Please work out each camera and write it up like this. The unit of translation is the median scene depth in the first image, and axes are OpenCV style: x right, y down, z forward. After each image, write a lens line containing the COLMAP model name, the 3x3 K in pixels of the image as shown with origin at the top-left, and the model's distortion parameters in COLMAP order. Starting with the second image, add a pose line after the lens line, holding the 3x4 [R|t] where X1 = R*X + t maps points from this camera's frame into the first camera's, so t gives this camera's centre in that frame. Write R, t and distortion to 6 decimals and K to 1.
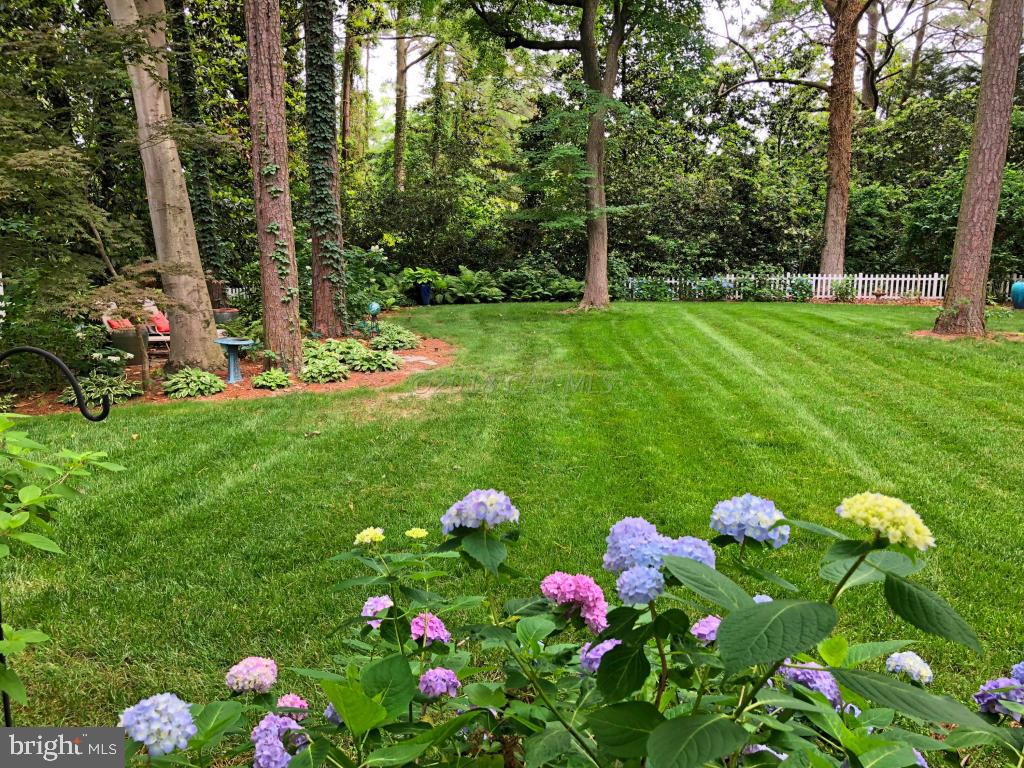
lens RADIAL K [[832.8, 0, 514.2], [0, 832.8, 387.7], [0, 0, 1]] dist [0.046125, -0.030074]
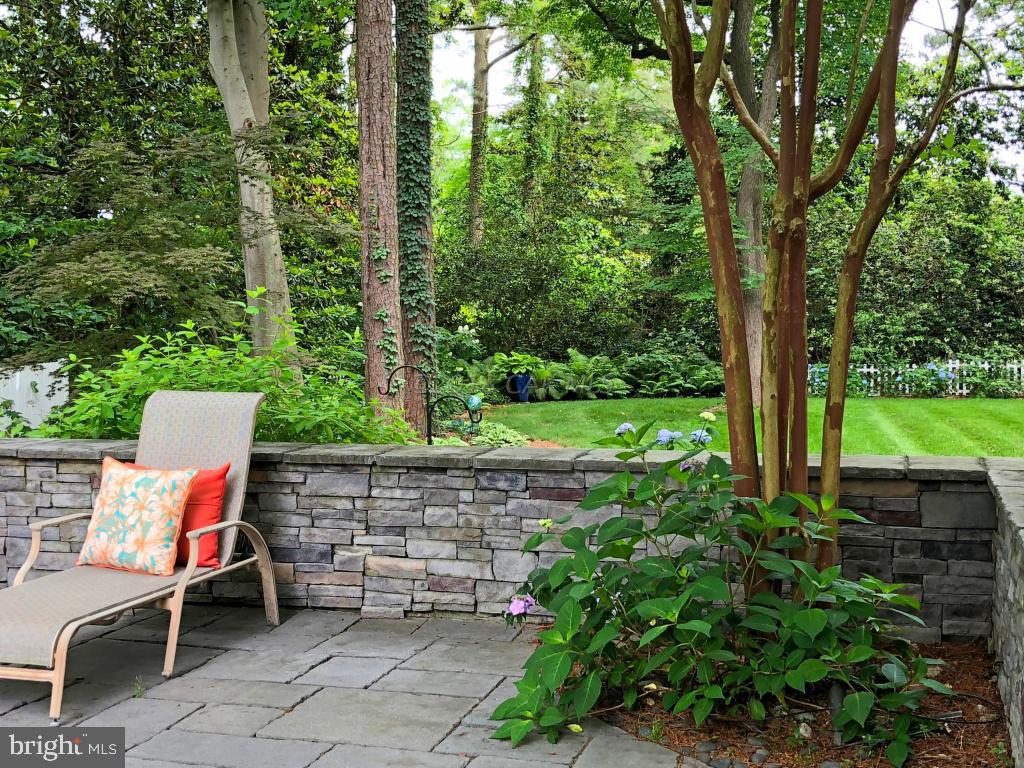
lens RADIAL K [[1549.3, 0, 511.2], [0, 1549.3, 383.8], [0, 0, 1]] dist [0.052243, 0.000000]
pose [[0.996197, -0.001509, -0.087111, 0.002765], [-0.008709, 0.993118, -0.116796, 0.041156], [0.086688, 0.117110, 0.989328, -0.330104]]
